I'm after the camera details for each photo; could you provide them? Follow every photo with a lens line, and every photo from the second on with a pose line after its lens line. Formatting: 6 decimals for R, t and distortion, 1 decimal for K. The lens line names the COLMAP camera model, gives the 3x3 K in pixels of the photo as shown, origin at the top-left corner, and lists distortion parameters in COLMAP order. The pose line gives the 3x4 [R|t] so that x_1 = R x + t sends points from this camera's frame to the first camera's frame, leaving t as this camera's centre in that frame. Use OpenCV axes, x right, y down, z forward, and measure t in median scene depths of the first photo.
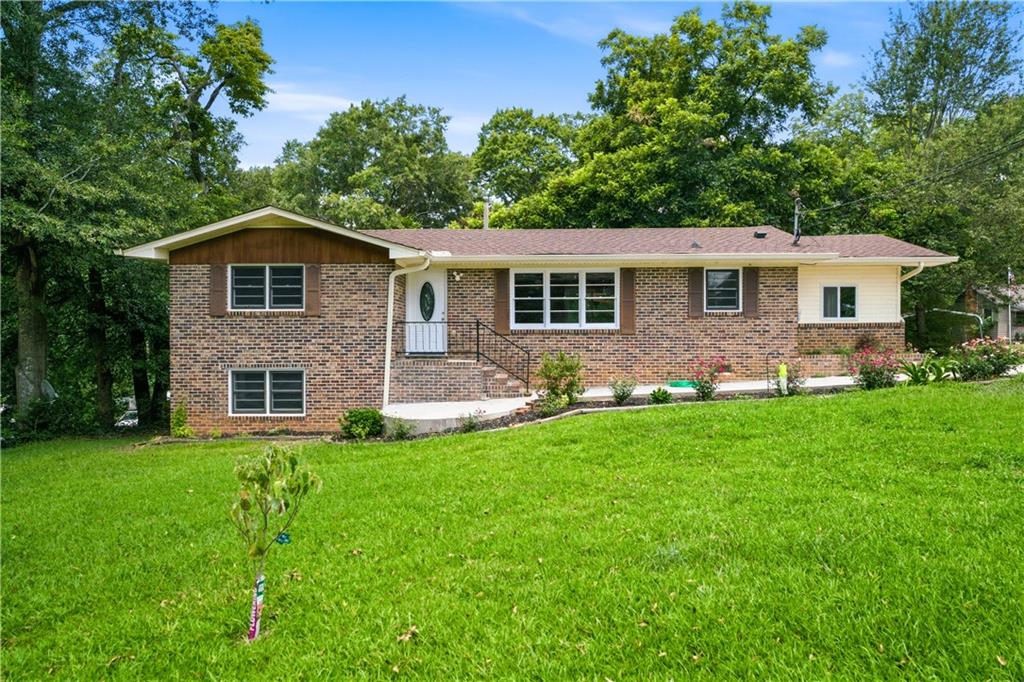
lens RADIAL K [[696.7, 0, 511.4], [0, 696.7, 341.8], [0, 0, 1]] dist [0.005452, 0.000954]
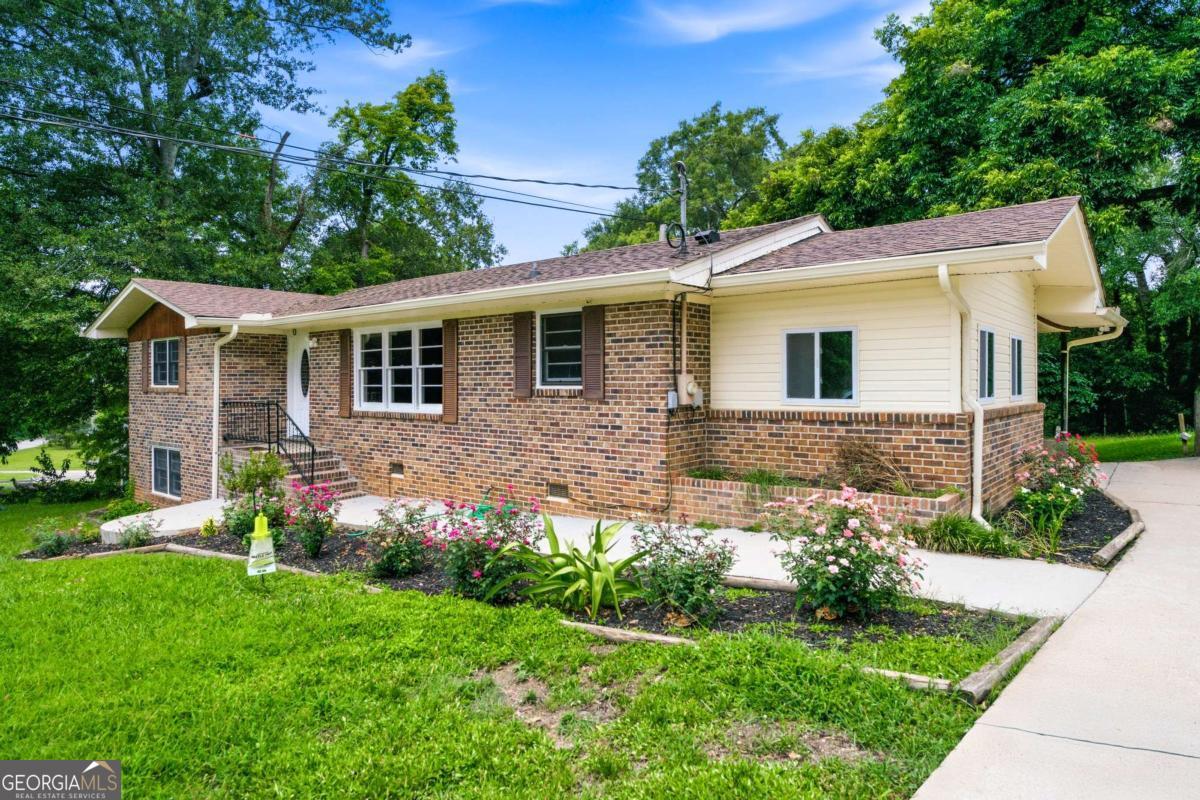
lens RADIAL K [[738.2, 0, 599.7], [0, 738.2, 395.8], [0, 0, 1]] dist [-0.001963, 0.000159]
pose [[0.772220, 0.011890, -0.635244, 0.698398], [-0.000940, 0.999845, 0.017571, -0.047500], [0.635355, -0.012971, 0.772112, 0.555637]]
